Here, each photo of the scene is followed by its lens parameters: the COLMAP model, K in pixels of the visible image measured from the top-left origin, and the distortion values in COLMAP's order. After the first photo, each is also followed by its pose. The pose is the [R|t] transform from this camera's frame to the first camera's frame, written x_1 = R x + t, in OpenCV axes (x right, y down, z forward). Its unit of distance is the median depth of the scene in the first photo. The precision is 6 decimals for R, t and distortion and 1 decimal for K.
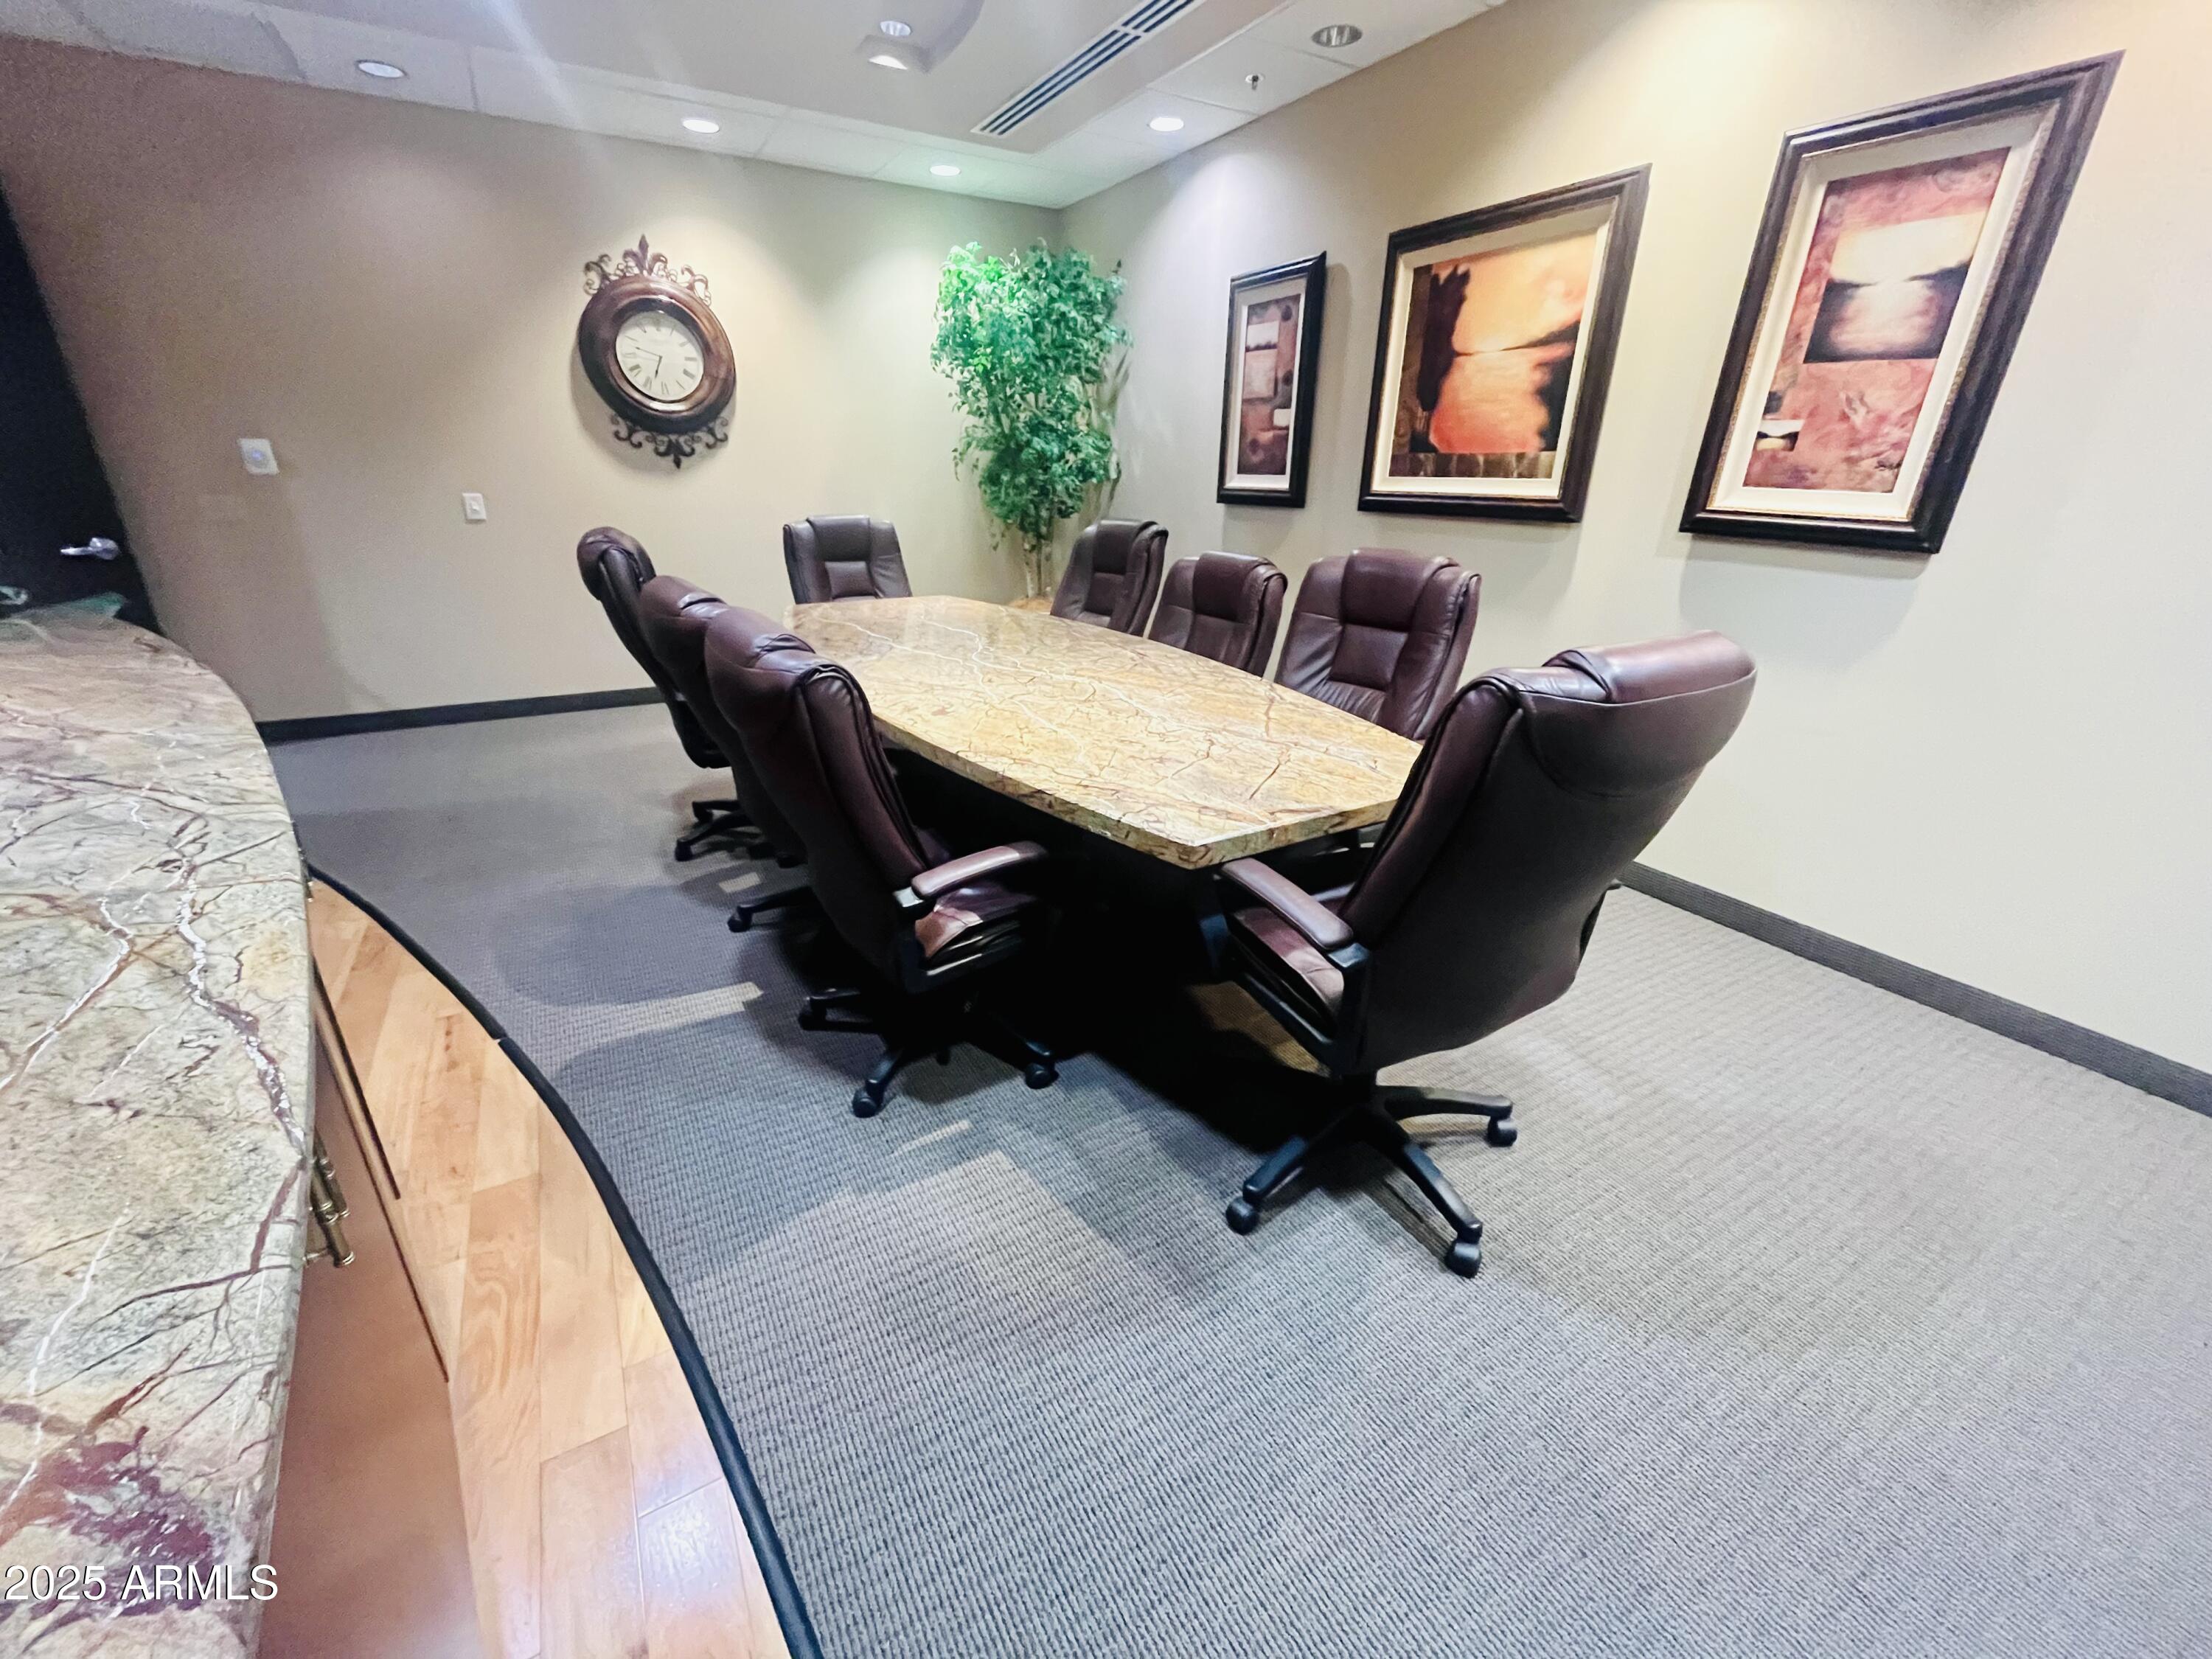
lens RADIAL K [[891.7, 0, 1093.2], [0, 891.7, 833.1], [0, 0, 1]] dist [-0.003656, -0.000699]
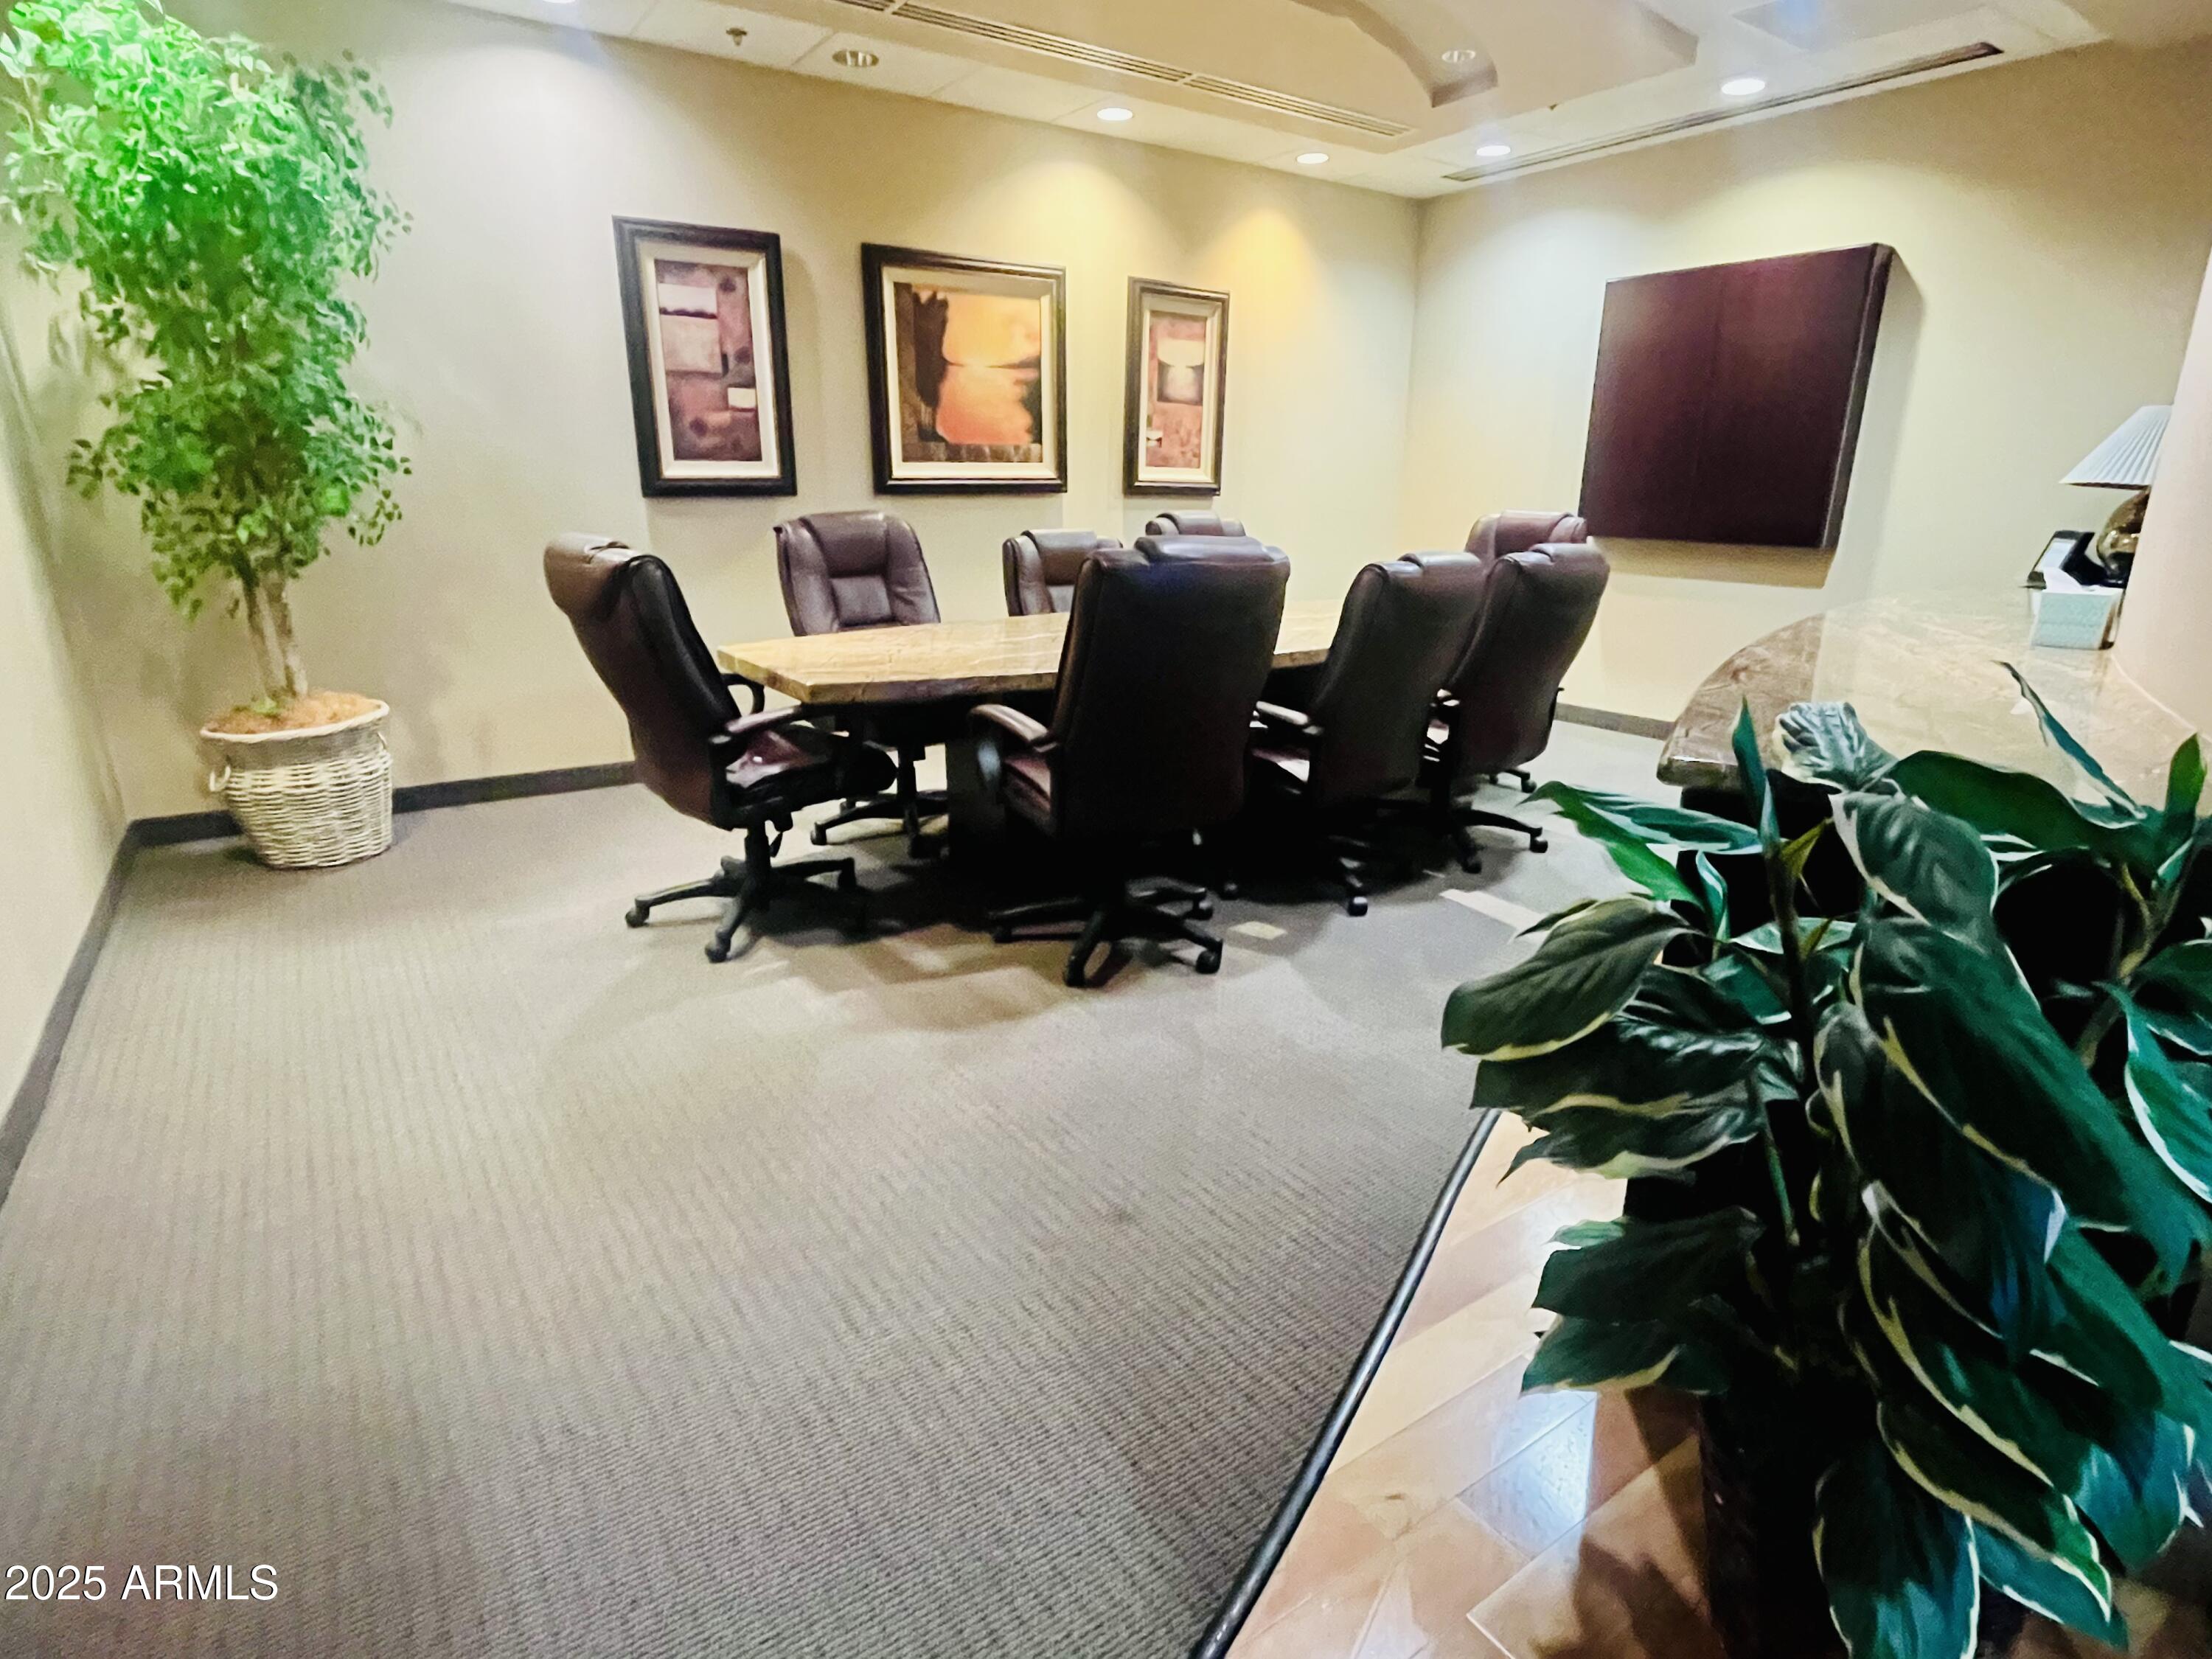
lens RADIAL K [[1143.7, 0, 1096.3], [0, 1143.7, 829.7], [0, 0, 1]] dist [0.001614, 0.000121]
pose [[-0.072569, -0.290654, 0.954072, -1.027542], [0.383835, 0.874778, 0.295693, -0.296277], [-0.920546, 0.387664, 0.048082, 0.796699]]
